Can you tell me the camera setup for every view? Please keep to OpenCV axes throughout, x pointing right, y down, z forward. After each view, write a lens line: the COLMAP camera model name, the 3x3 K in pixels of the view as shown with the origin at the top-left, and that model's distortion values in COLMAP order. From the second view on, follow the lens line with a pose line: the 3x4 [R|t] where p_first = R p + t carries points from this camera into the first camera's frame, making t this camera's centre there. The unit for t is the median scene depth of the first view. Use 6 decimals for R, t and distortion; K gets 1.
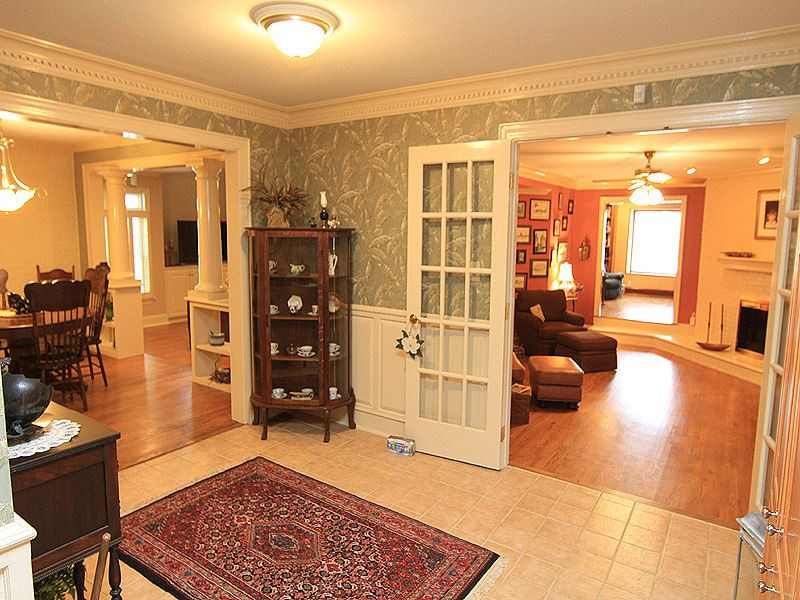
lens RADIAL K [[518.4, 0, 397.6], [0, 518.4, 291.0], [0, 0, 1]] dist [-0.008871, -0.002252]
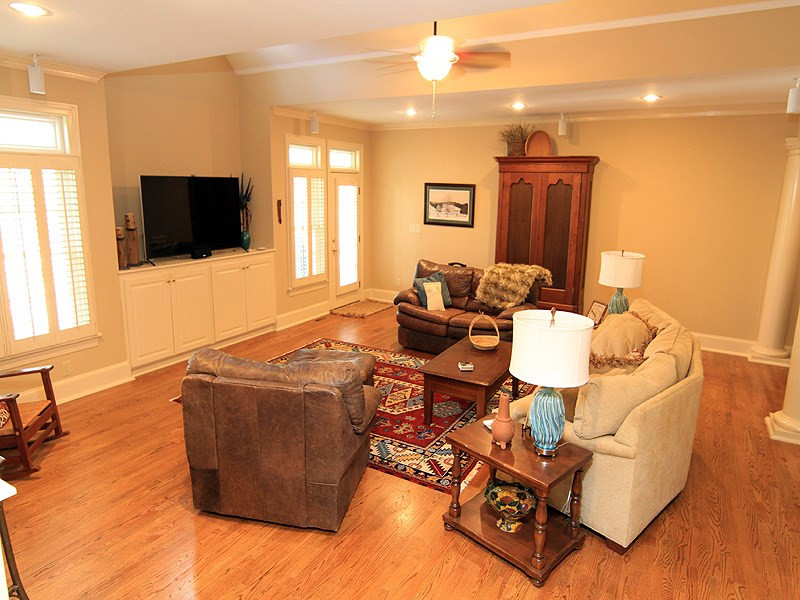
lens RADIAL K [[518.4, 0, 398.9], [0, 518.4, 293.4], [0, 0, 1]] dist [-0.008871, -0.002252]
pose [[0.997710, -0.005589, 0.067405, -0.236255], [-0.000372, 0.996112, 0.088100, -0.074755], [-0.067635, -0.087923, 0.993828, 0.533539]]
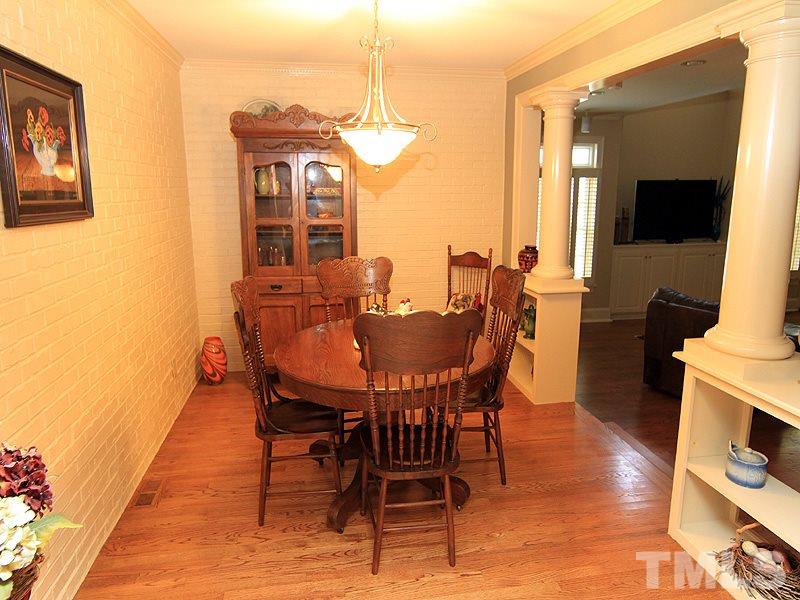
lens RADIAL K [[518.4, 0, 398.2], [0, 518.4, 292.2], [0, 0, 1]] dist [-0.008871, -0.002252]
pose [[0.698359, 0.121068, -0.705435, -0.151219], [-0.070111, 0.992422, 0.100914, -0.035927], [0.712306, -0.021016, 0.701554, 0.292541]]
